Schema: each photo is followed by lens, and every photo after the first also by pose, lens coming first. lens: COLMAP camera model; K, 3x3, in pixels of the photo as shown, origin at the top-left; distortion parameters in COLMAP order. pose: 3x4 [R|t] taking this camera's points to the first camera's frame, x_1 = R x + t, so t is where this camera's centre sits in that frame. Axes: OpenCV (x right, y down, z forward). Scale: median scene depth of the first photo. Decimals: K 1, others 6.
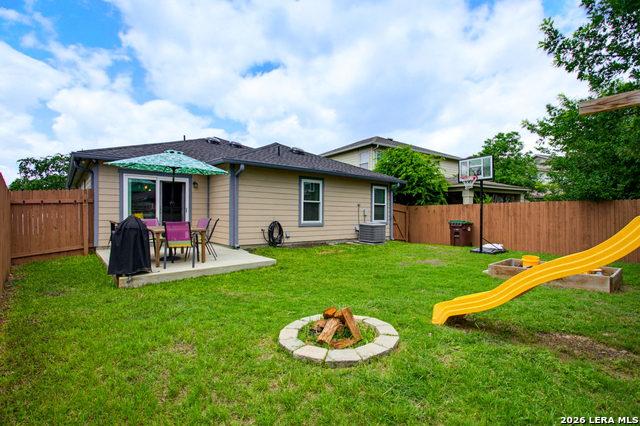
lens RADIAL K [[319.9, 0, 320.0], [0, 319.9, 213.0], [0, 0, 1]] dist [0.000304, 0.000019]
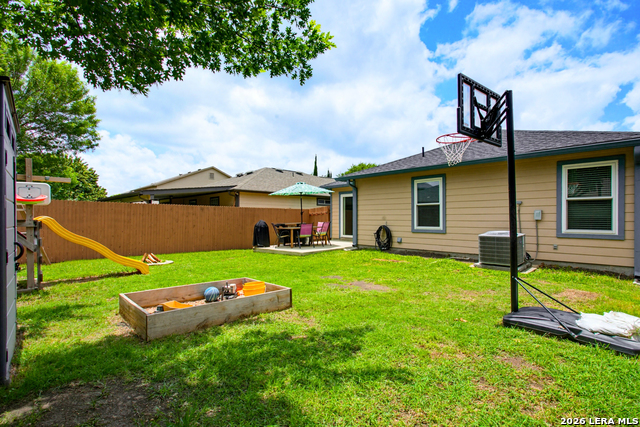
lens RADIAL K [[319.9, 0, 320.0], [0, 319.9, 213.5], [0, 0, 1]] dist [0.000304, 0.000019]
pose [[0.027486, -0.021607, -0.999389, 0.844738], [0.003992, 0.999761, -0.021505, 0.006993], [0.999614, -0.003399, 0.027565, 0.700756]]
